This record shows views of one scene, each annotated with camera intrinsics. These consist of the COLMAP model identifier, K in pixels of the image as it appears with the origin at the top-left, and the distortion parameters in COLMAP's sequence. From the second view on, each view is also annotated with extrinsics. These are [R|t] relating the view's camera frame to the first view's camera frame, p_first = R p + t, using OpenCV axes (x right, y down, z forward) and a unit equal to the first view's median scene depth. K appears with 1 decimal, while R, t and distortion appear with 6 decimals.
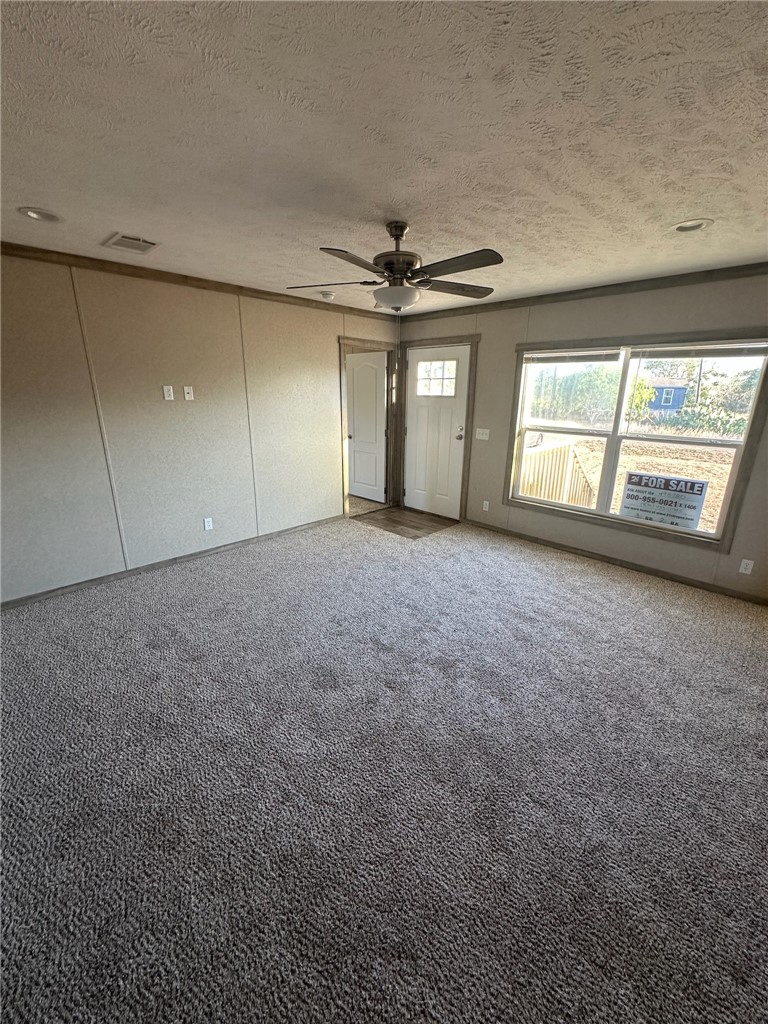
lens RADIAL K [[407.7, 0, 384.9], [0, 407.7, 509.3], [0, 0, 1]] dist [-0.008694, 0.001168]
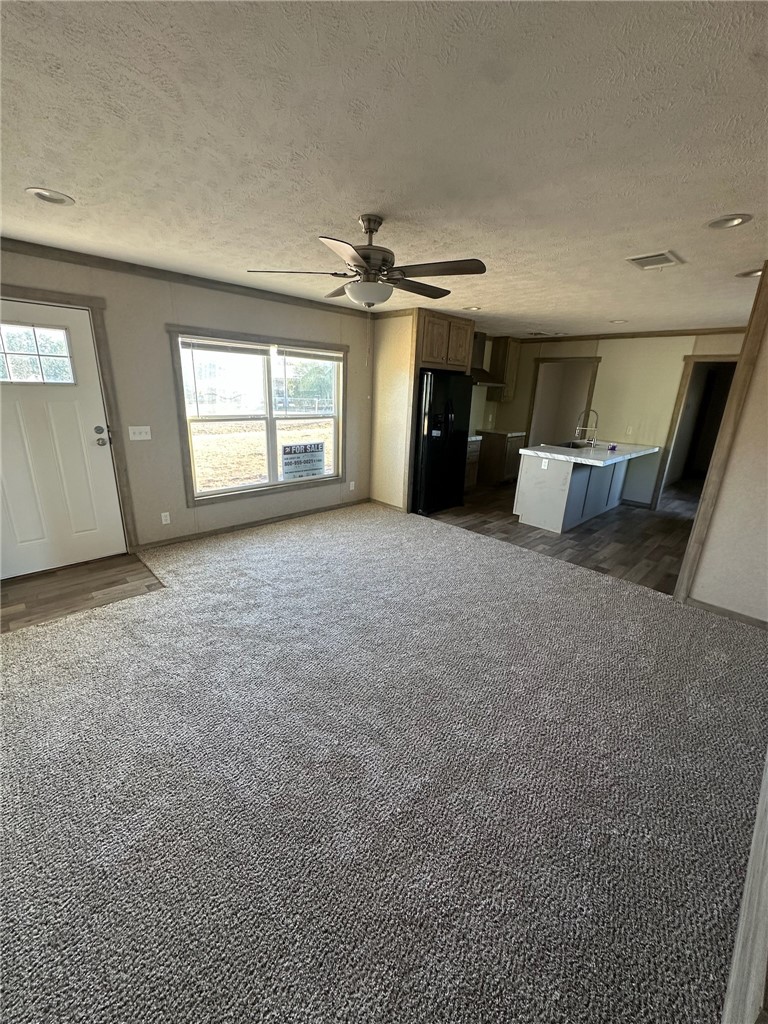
lens RADIAL K [[407.7, 0, 385.4], [0, 407.7, 506.7], [0, 0, 1]] dist [-0.008694, 0.001168]
pose [[0.020497, -0.293582, 0.955714, -0.656504], [0.245903, 0.928031, 0.279804, -0.188871], [-0.969078, 0.229278, 0.091215, 0.610684]]
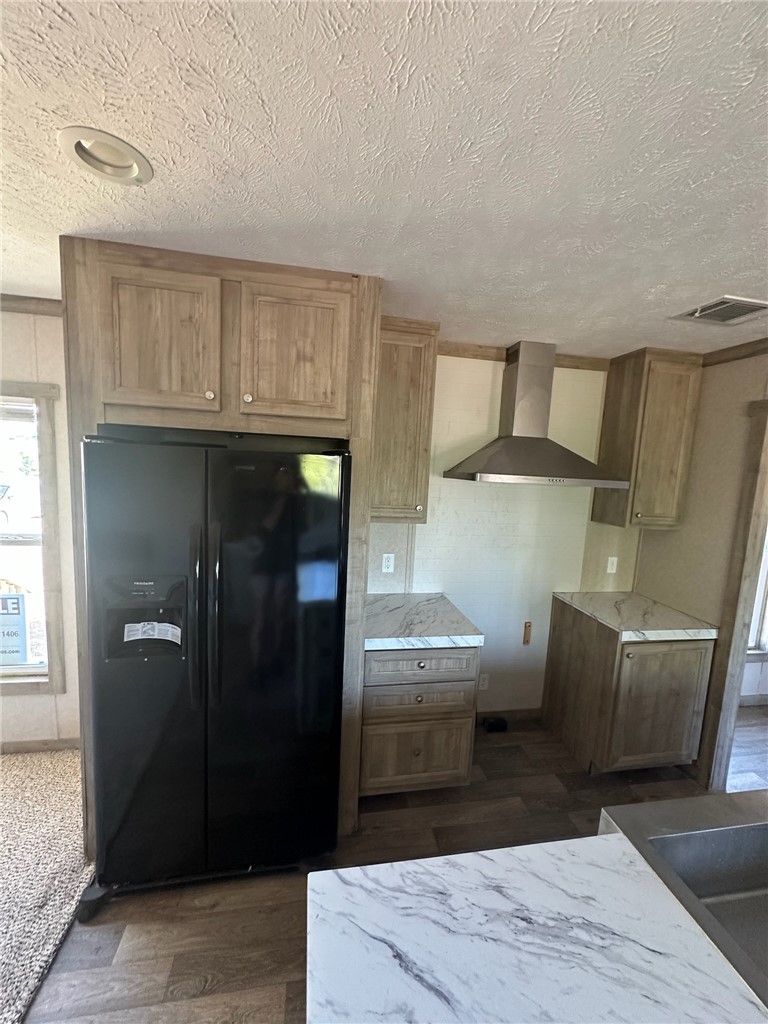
lens RADIAL K [[407.7, 0, 387.3], [0, 407.7, 509.1], [0, 0, 1]] dist [-0.008694, 0.001168]
pose [[0.572366, -0.068110, 0.817165, 0.528773], [0.187393, 0.981038, -0.049487, -0.052972], [-0.798299, 0.181455, 0.574276, 0.077279]]
